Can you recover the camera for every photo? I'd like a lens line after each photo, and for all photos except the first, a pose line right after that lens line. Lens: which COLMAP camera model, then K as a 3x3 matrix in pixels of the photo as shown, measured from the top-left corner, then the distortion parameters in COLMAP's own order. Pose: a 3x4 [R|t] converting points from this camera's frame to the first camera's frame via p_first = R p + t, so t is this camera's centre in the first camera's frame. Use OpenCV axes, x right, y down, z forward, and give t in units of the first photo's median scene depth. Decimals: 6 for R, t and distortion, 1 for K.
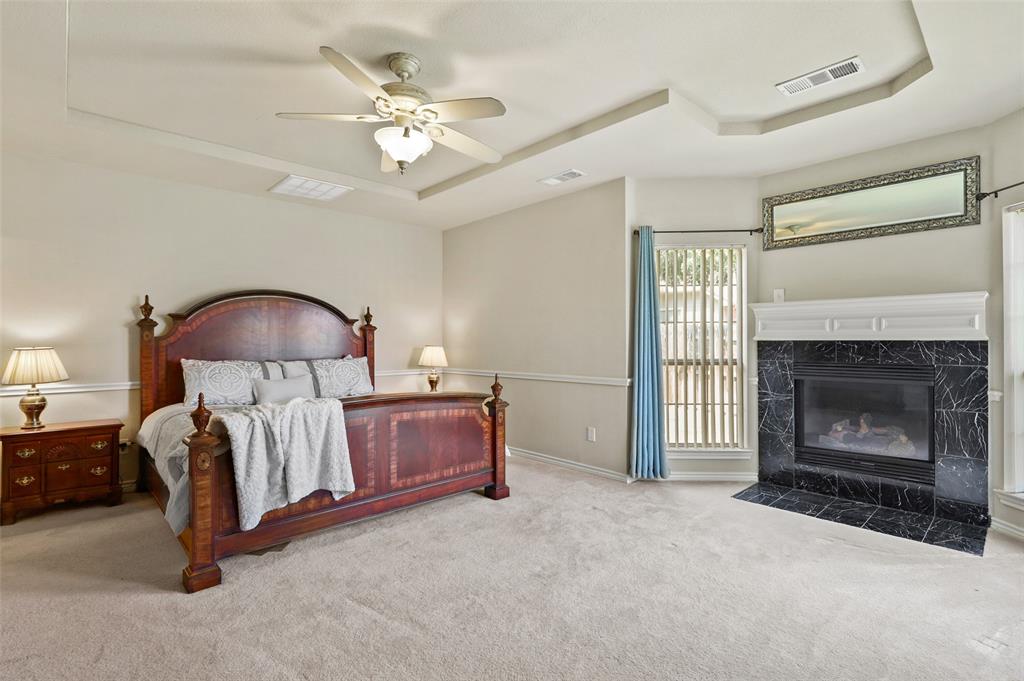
lens RADIAL K [[481.7, 0, 508.2], [0, 481.7, 337.6], [0, 0, 1]] dist [0.008167, 0.001343]
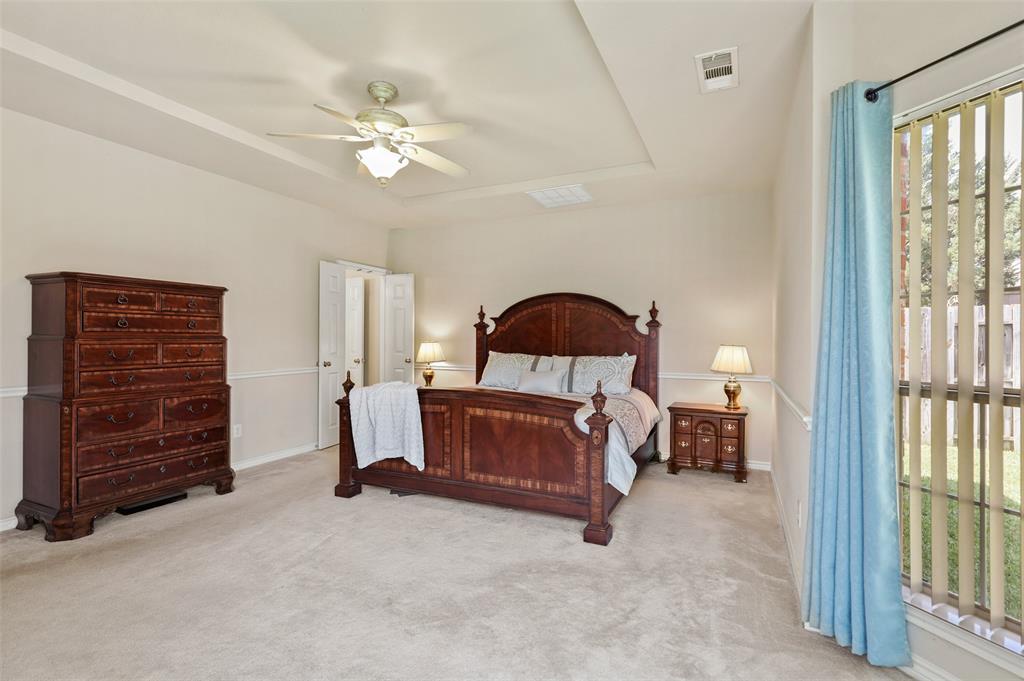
lens RADIAL K [[481.7, 0, 512.0], [0, 481.7, 340.2], [0, 0, 1]] dist [0.008167, 0.001343]
pose [[0.379942, 0.006483, -0.924987, 0.668146], [0.001153, 0.999971, 0.007482, 0.004273], [0.925009, -0.003909, 0.379924, 0.608949]]
